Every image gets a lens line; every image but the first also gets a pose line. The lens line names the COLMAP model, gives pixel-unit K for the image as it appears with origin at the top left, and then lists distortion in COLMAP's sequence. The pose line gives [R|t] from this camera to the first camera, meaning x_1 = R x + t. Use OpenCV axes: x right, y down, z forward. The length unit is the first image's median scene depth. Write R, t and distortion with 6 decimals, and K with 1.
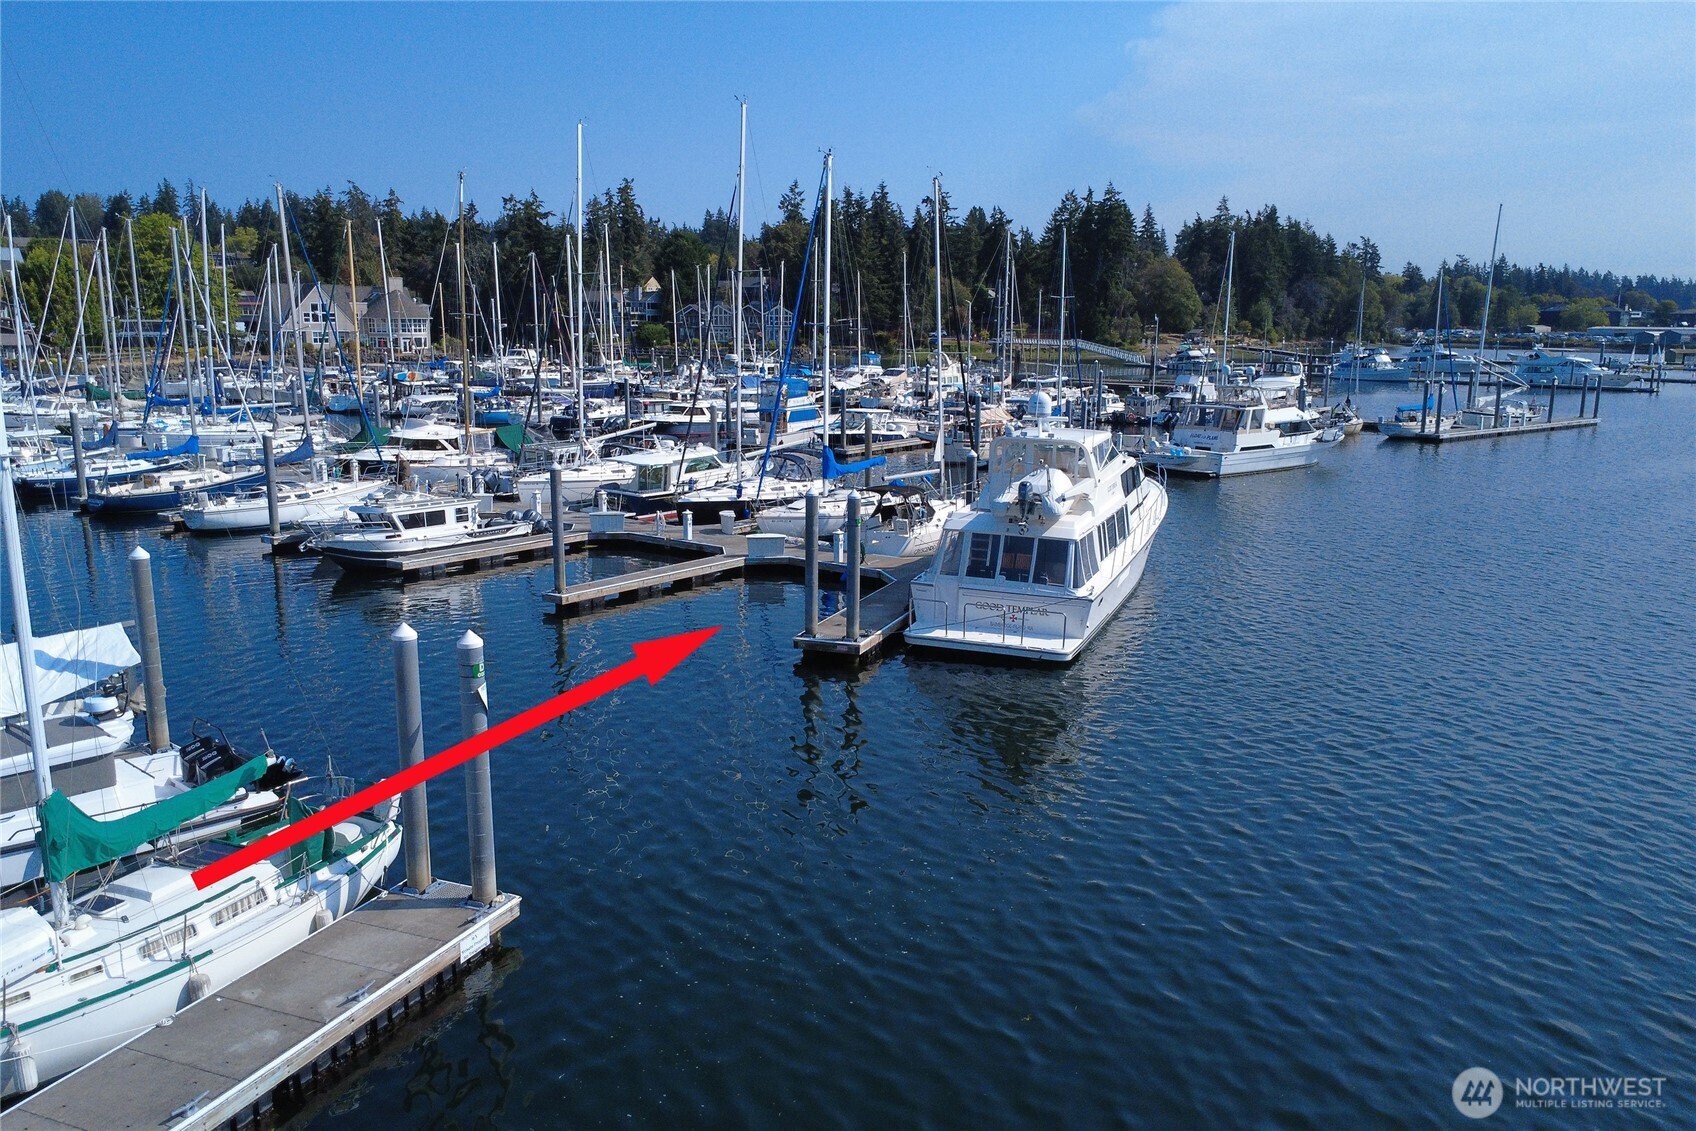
lens RADIAL K [[1263.2, 0, 848.0], [0, 1263.2, 565.5], [0, 0, 1]] dist [-0.000867, -0.000307]
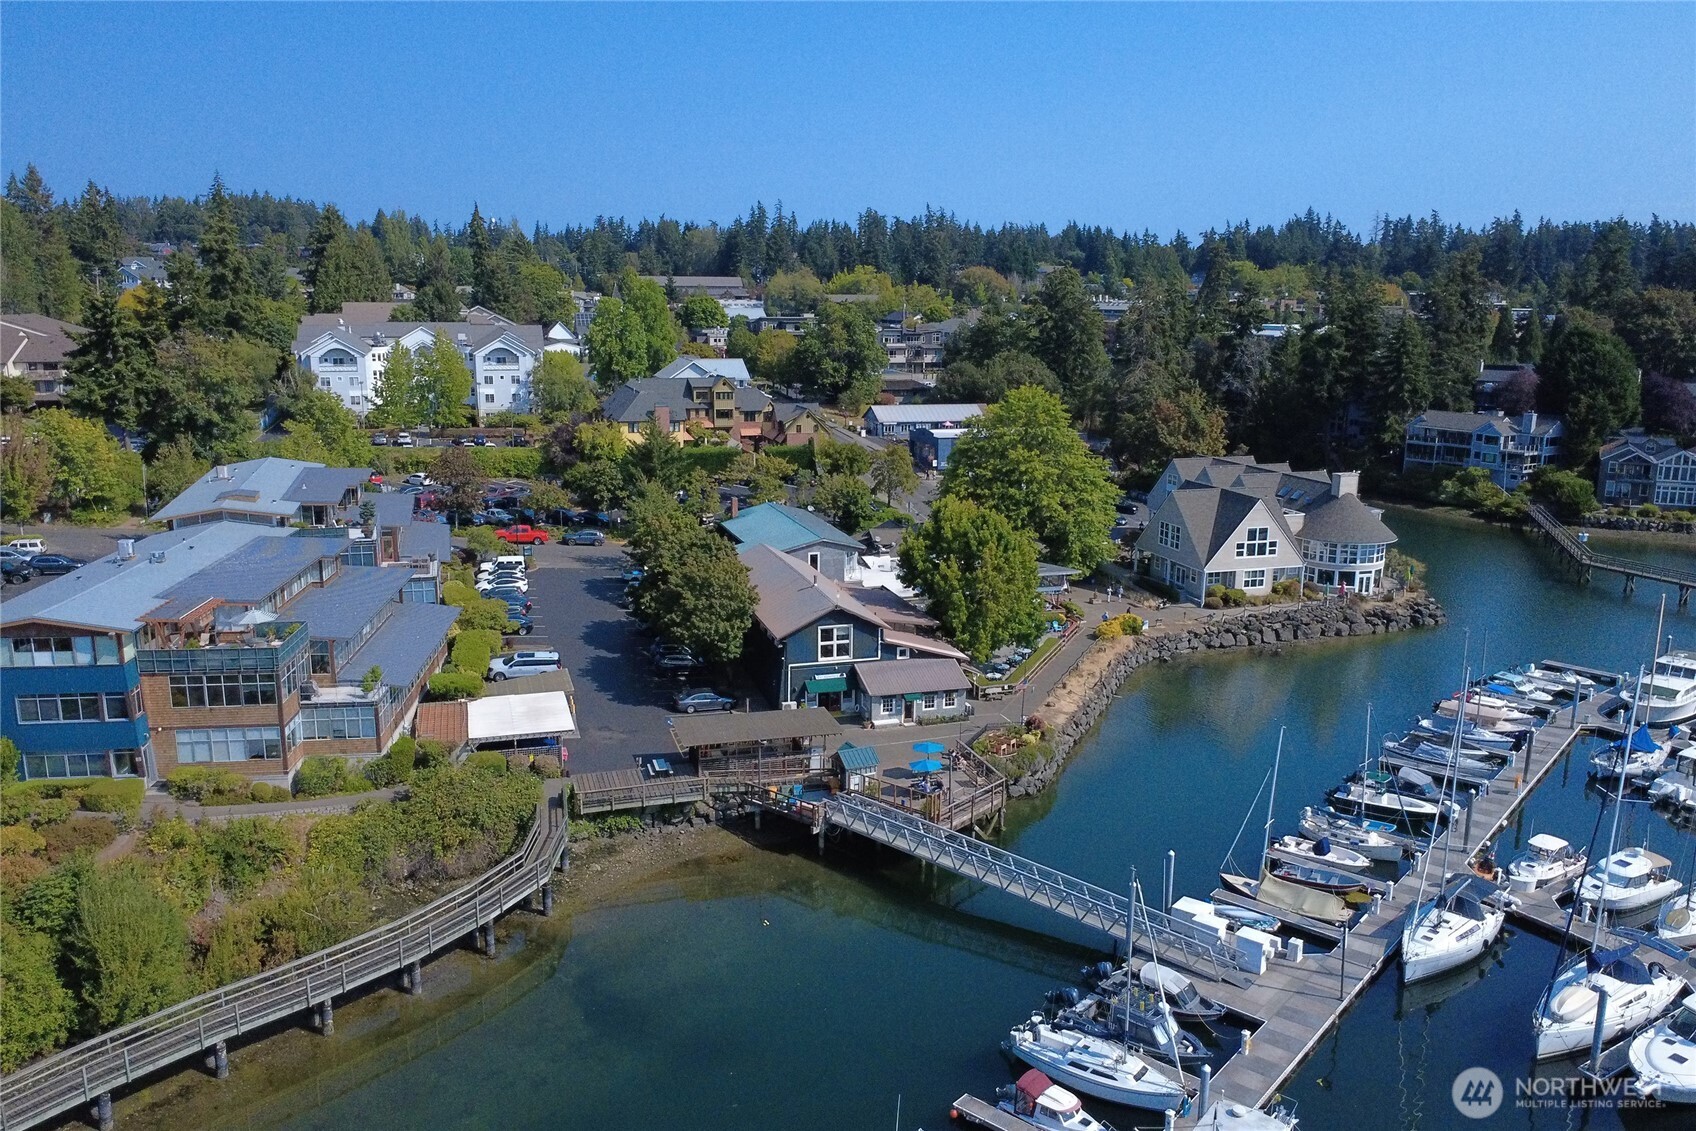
lens RADIAL K [[1263.2, 0, 848.0], [0, 1263.2, 565.5], [0, 0, 1]] dist [-0.000867, -0.000307]
pose [[0.932665, 0.070696, -0.353748, -0.448150], [-0.065566, 0.997497, 0.026482, -0.223064], [0.354735, -0.001505, 0.934966, 0.376719]]
